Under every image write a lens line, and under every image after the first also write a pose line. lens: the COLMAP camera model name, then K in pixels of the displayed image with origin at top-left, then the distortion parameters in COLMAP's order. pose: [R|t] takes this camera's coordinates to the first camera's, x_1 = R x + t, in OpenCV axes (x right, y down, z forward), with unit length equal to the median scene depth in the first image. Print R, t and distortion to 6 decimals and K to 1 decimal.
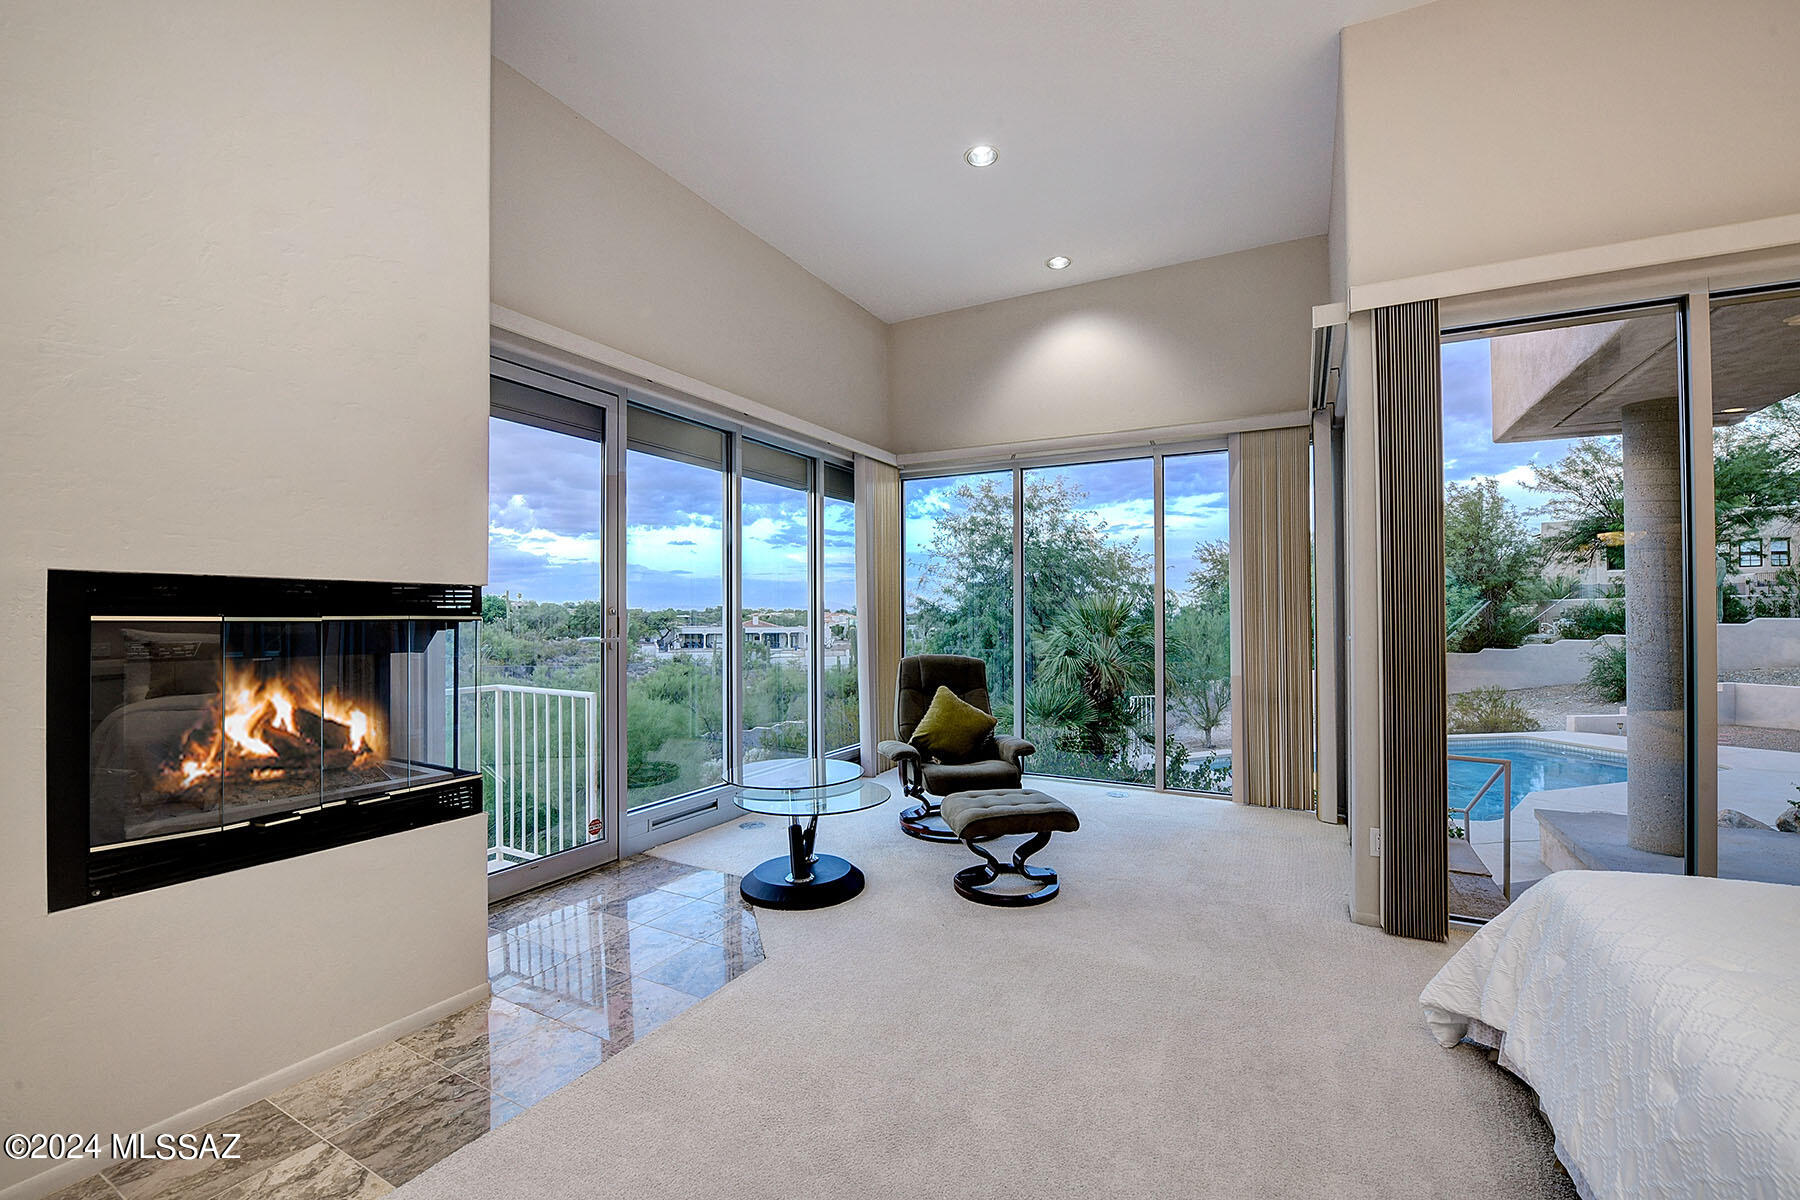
lens RADIAL K [[717.7, 0, 892.1], [0, 717.7, 609.7], [0, 0, 1]] dist [-0.019578, -0.000096]
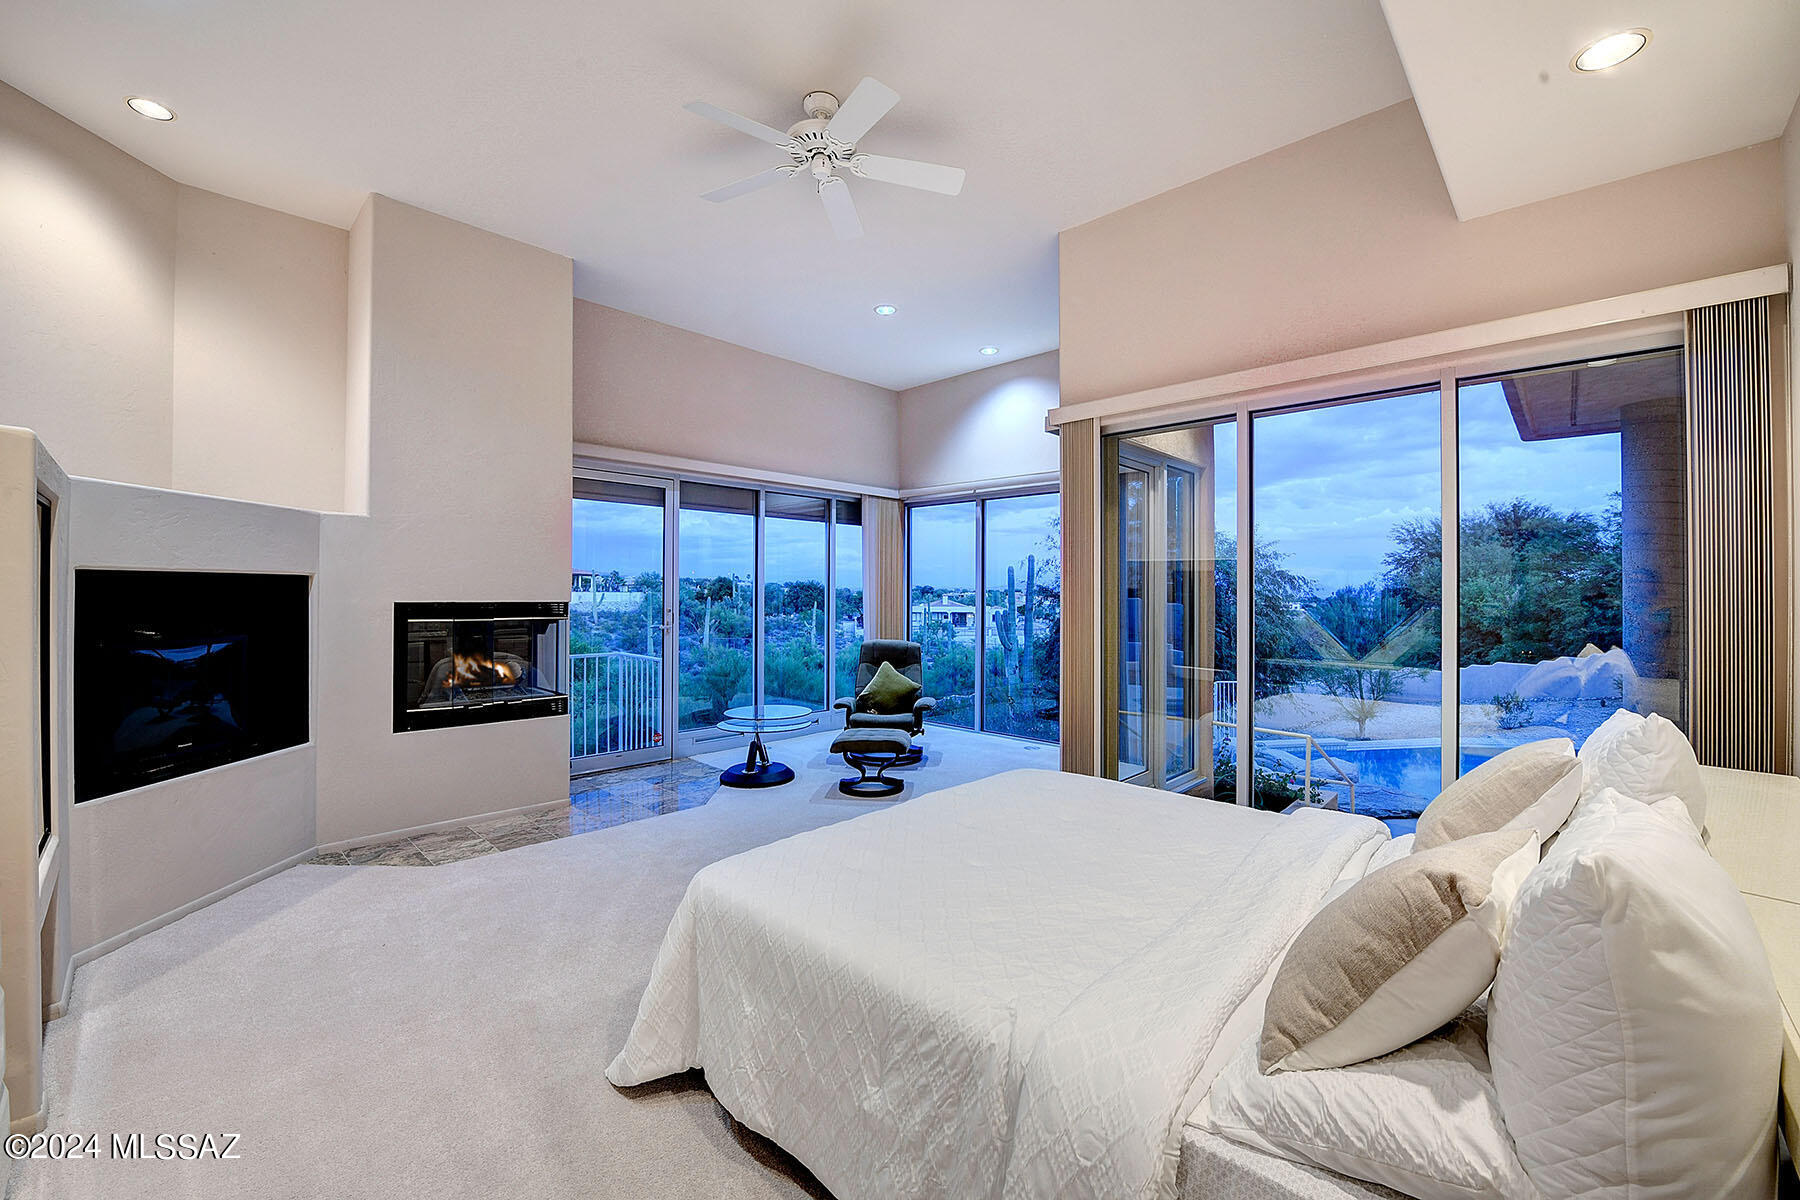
lens RADIAL K [[717.7, 0, 909.7], [0, 717.7, 589.1], [0, 0, 1]] dist [-0.019578, -0.000096]
pose [[0.963091, 0.004712, -0.269133, 0.507044], [-0.004160, 0.999988, 0.002621, -0.044125], [0.269142, -0.001404, 0.963099, -0.386301]]
